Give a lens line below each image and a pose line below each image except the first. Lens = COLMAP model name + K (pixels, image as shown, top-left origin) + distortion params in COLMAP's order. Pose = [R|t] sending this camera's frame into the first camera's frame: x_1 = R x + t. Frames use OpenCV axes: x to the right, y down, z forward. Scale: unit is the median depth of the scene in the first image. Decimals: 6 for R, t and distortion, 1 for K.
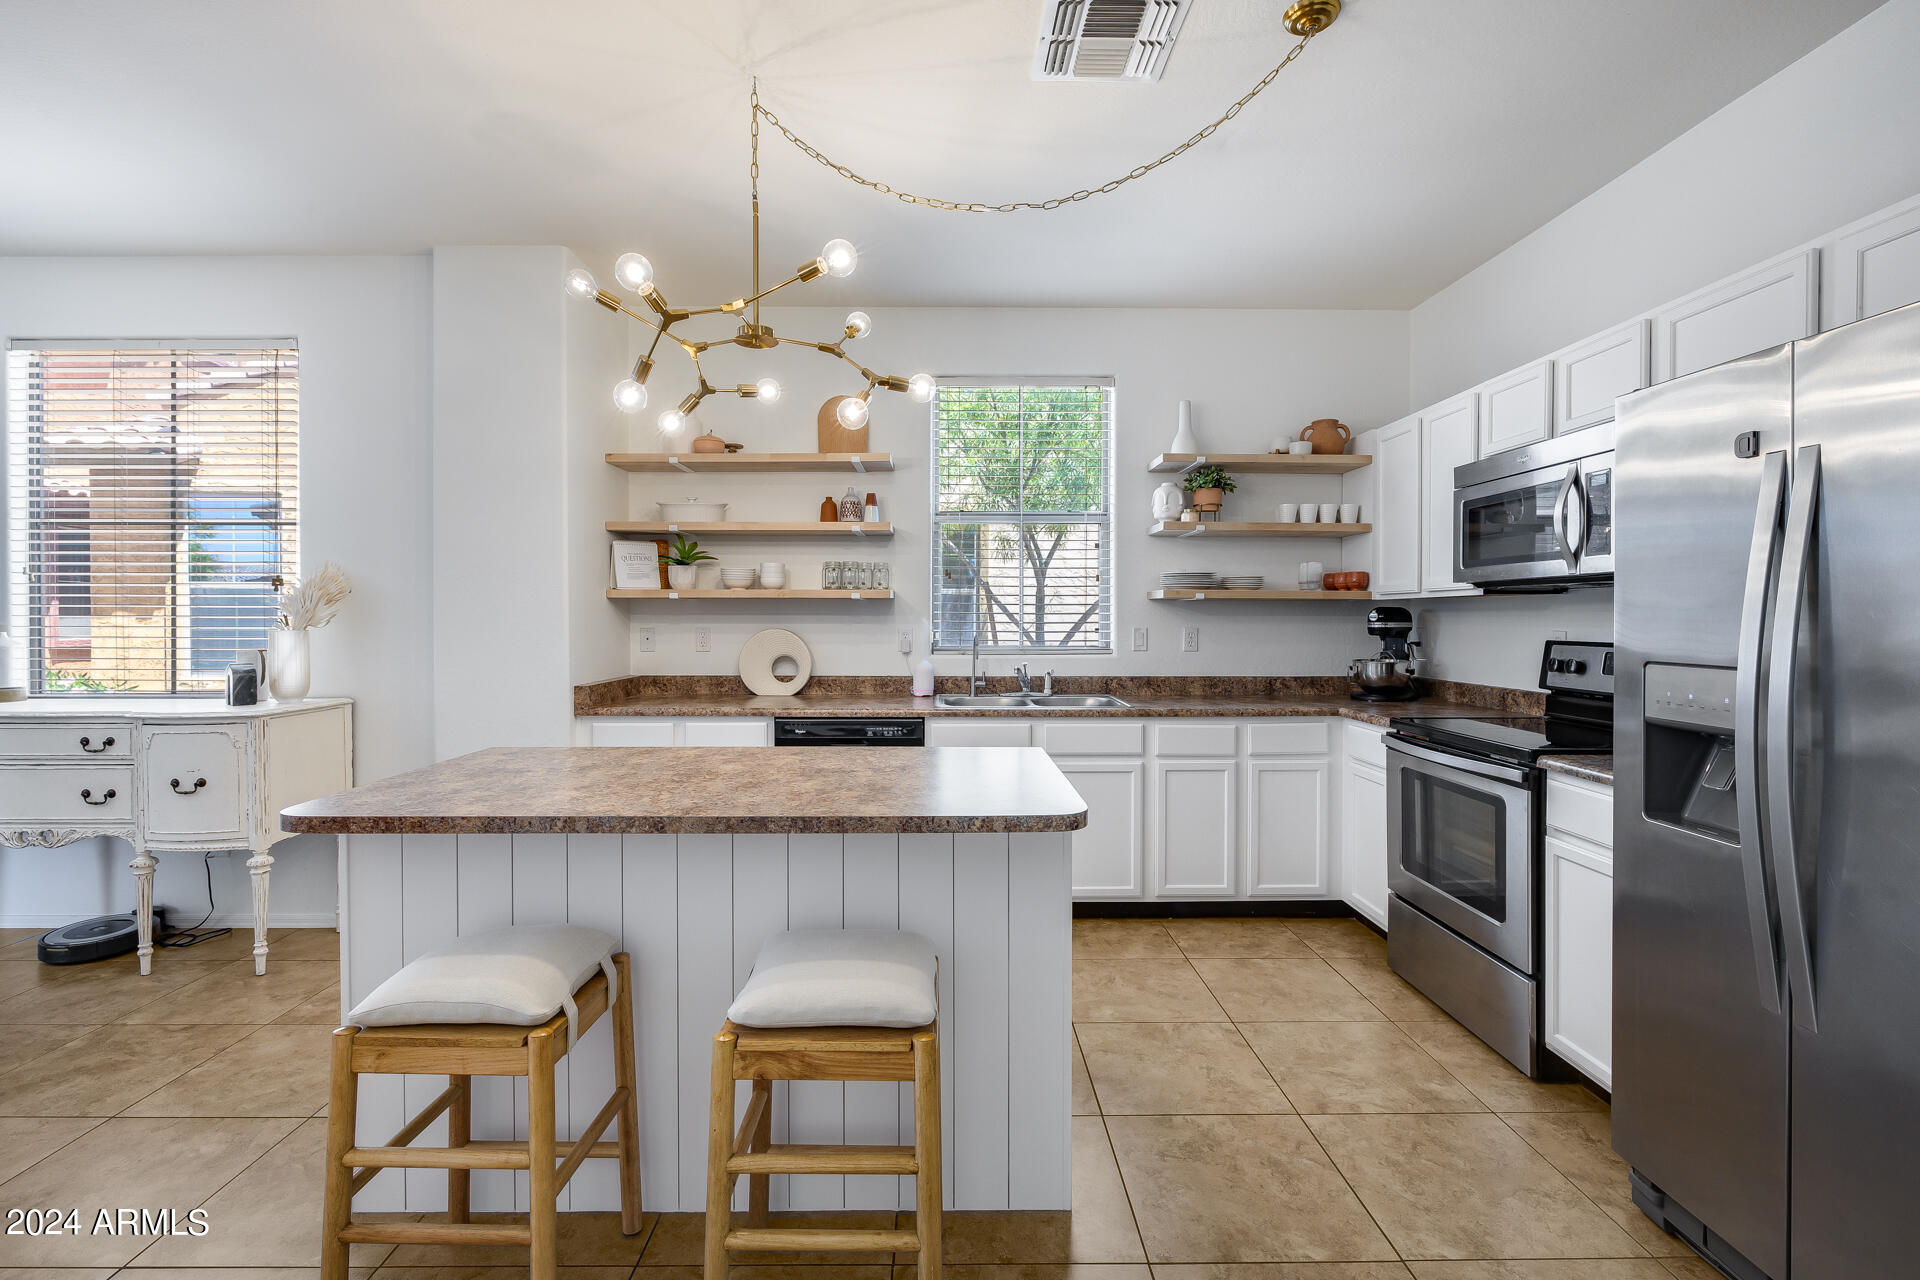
lens RADIAL K [[868.4, 0, 951.1], [0, 868.4, 622.5], [0, 0, 1]] dist [-0.003394, -0.000094]
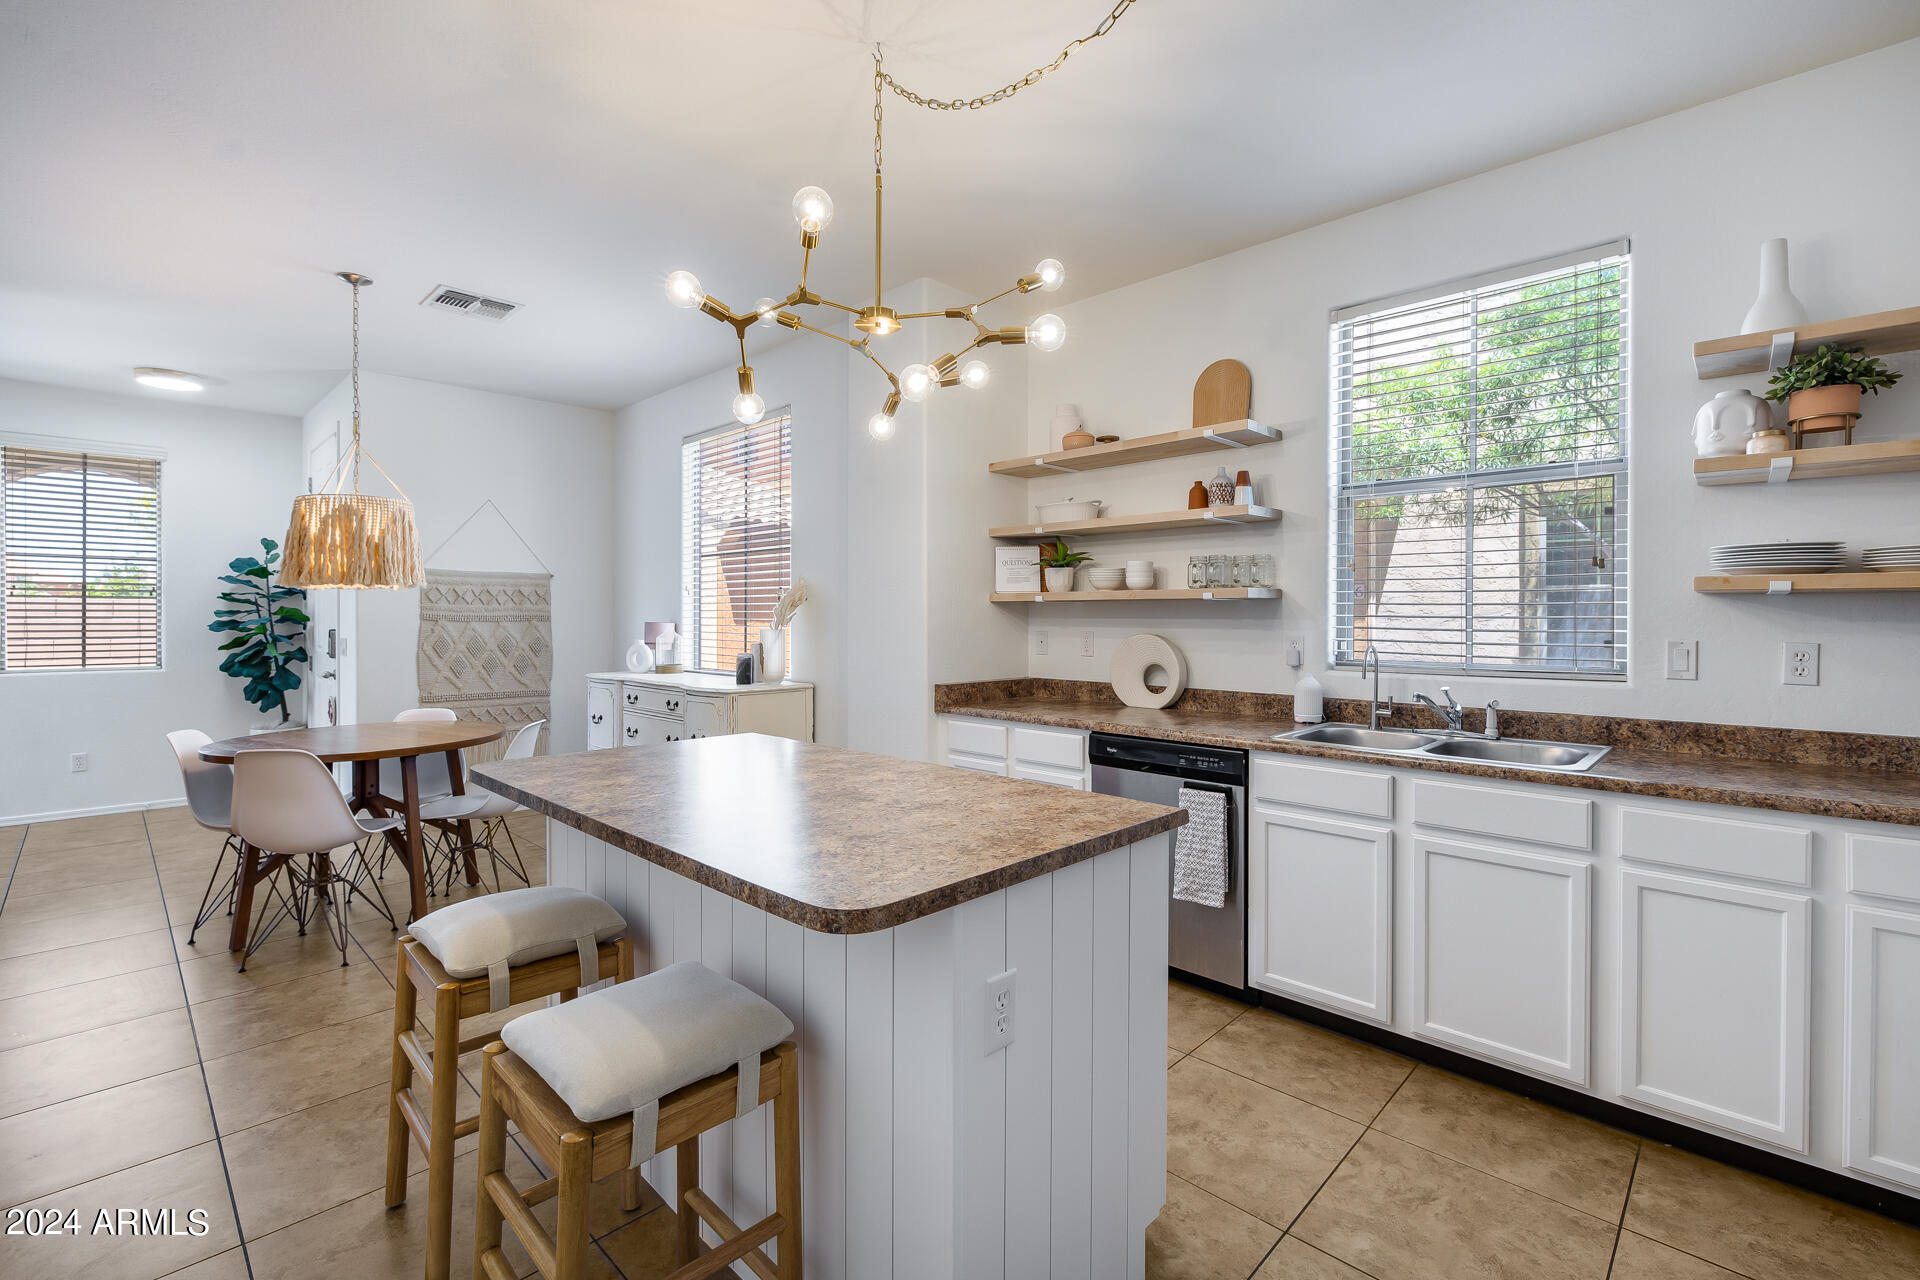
lens RADIAL K [[845.6, 0, 967.1], [0, 845.6, 621.7], [0, 0, 1]] dist [0.001461, 0.000066]
pose [[0.716436, 0.004987, -0.697635, 0.284051], [-0.007707, 0.999970, -0.000766, -0.003187], [0.697610, 0.005926, 0.716453, 0.246035]]
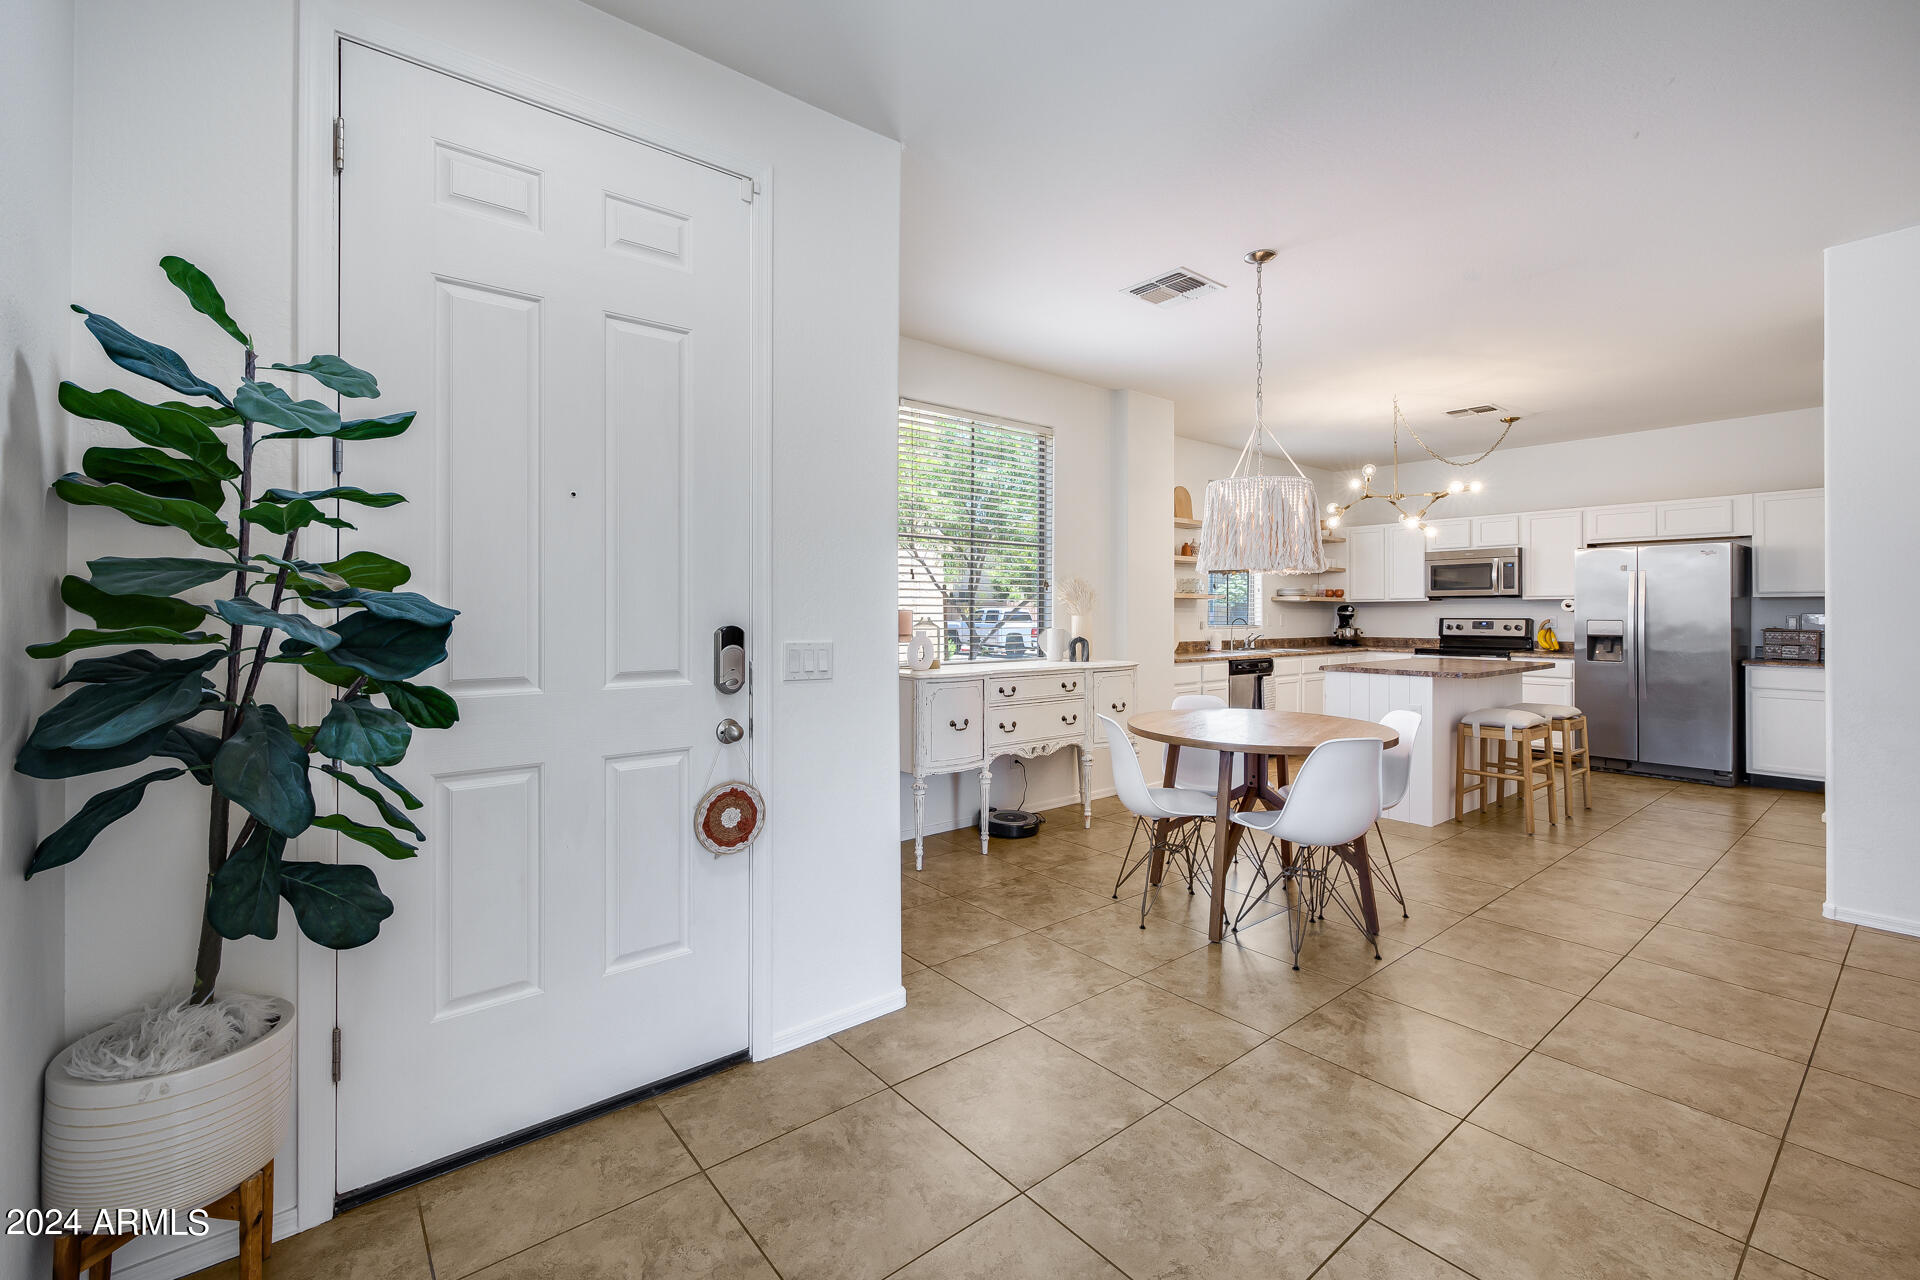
lens RADIAL K [[813.5, 0, 959.7], [0, 813.5, 607.8], [0, 0, 1]] dist [0.001167, 0.000104]
pose [[0.780244, 0.004126, 0.625462, -1.602634], [0.004270, 0.999920, -0.011923, 0.010154], [-0.625461, 0.011974, 0.780164, -0.031065]]
